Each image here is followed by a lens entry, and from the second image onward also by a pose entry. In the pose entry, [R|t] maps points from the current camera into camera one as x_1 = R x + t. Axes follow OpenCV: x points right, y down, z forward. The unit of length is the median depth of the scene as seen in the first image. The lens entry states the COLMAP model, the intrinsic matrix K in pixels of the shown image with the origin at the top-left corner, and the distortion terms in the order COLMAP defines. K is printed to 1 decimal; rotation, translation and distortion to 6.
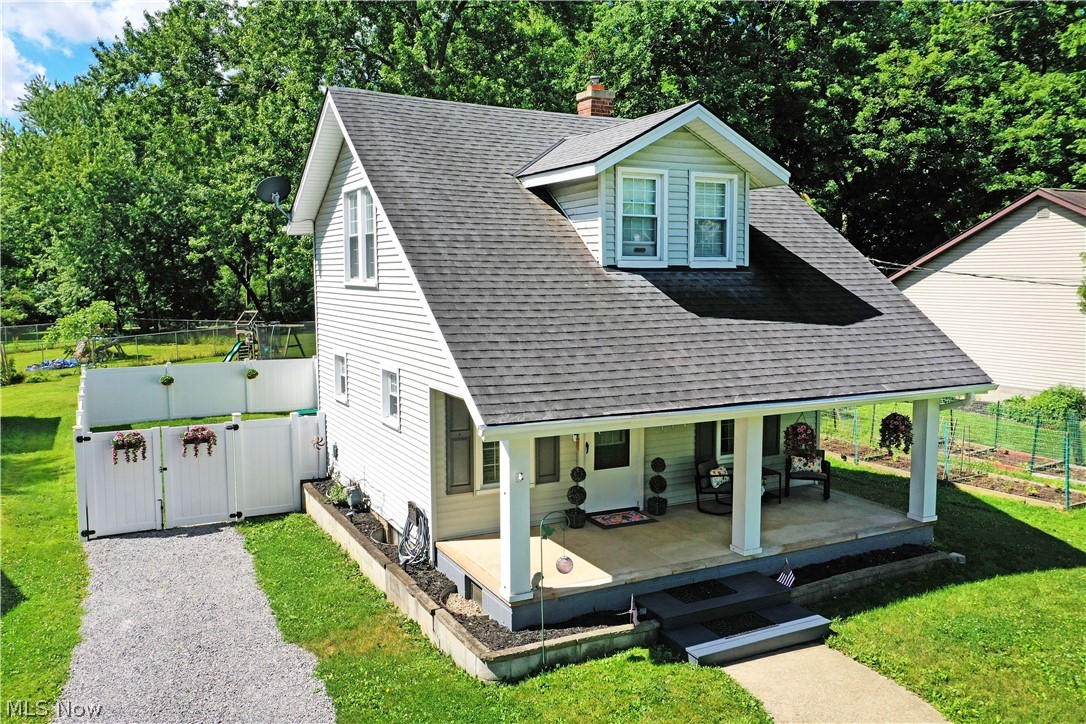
lens RADIAL K [[866.6, 0, 543.0], [0, 866.6, 362.0], [0, 0, 1]] dist [0.019192, -0.003668]
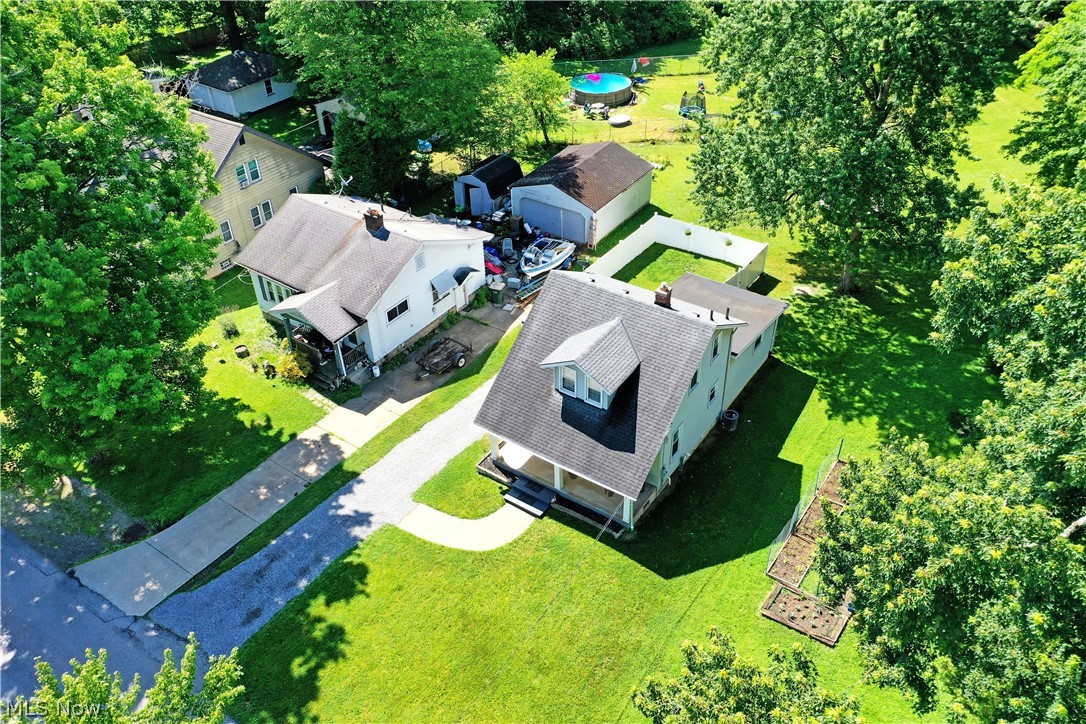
lens RADIAL K [[865.3, 0, 543.0], [0, 865.3, 362.0], [0, 0, 1]] dist [0.024224, -0.006269]
pose [[0.472628, 0.528478, -0.705219, 1.509949], [-0.071127, 0.820502, 0.567201, -1.343447], [0.878387, -0.217915, 0.425381, -0.215969]]
